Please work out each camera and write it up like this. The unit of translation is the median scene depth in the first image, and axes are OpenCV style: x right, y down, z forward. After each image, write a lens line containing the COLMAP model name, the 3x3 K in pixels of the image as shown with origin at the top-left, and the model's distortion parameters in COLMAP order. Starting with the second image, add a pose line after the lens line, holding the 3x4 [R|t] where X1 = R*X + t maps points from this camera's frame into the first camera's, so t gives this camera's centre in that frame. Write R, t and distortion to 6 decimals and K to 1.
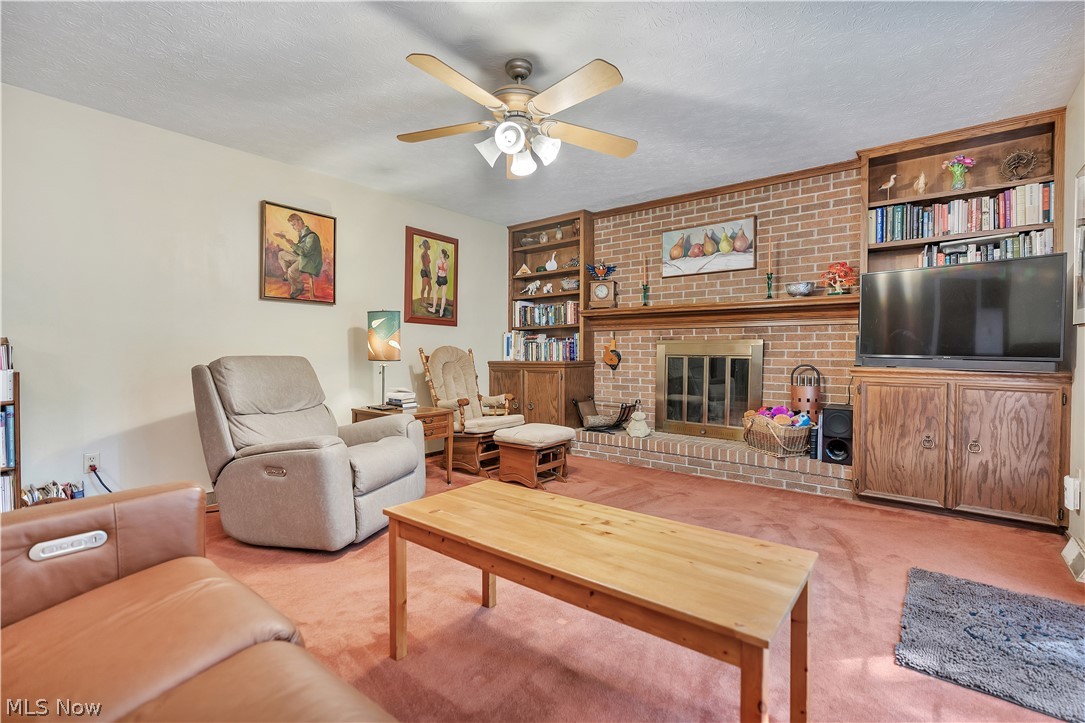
lens RADIAL K [[496.9, 0, 550.0], [0, 496.9, 356.9], [0, 0, 1]] dist [-0.001764, 0.000199]
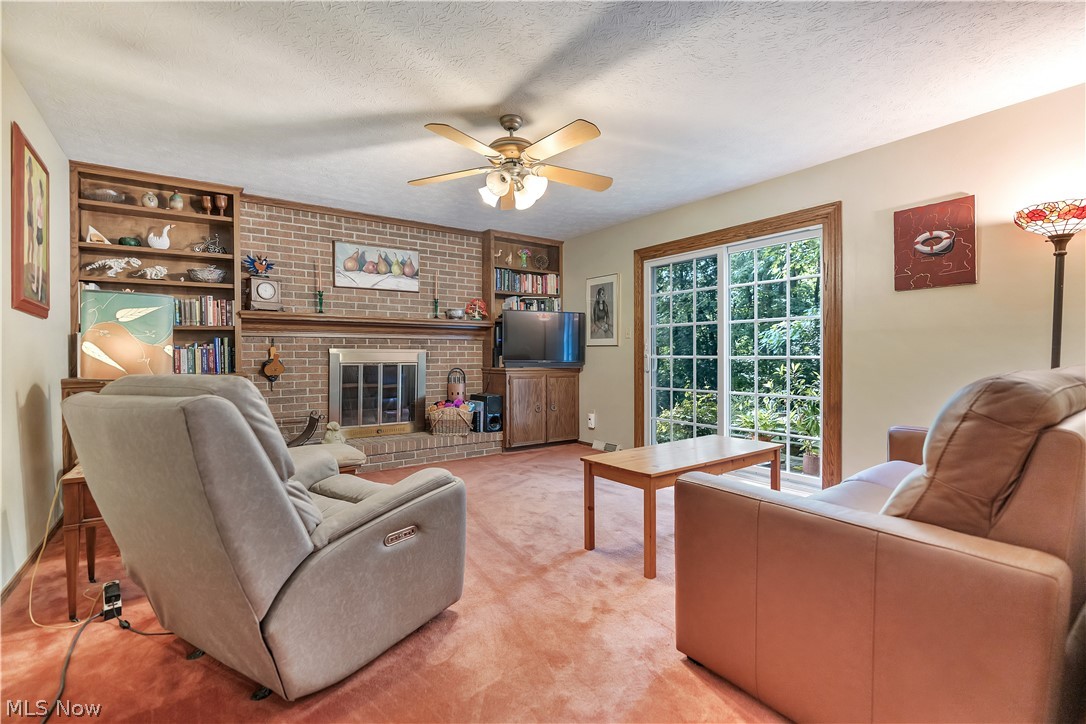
lens RADIAL K [[497.4, 0, 541.6], [0, 497.4, 358.1], [0, 0, 1]] dist [-0.001764, 0.000199]
pose [[0.264230, -0.006711, 0.964436, -0.685713], [0.017759, 0.999840, 0.002092, -0.009732], [-0.964296, 0.016574, 0.264307, 0.360702]]
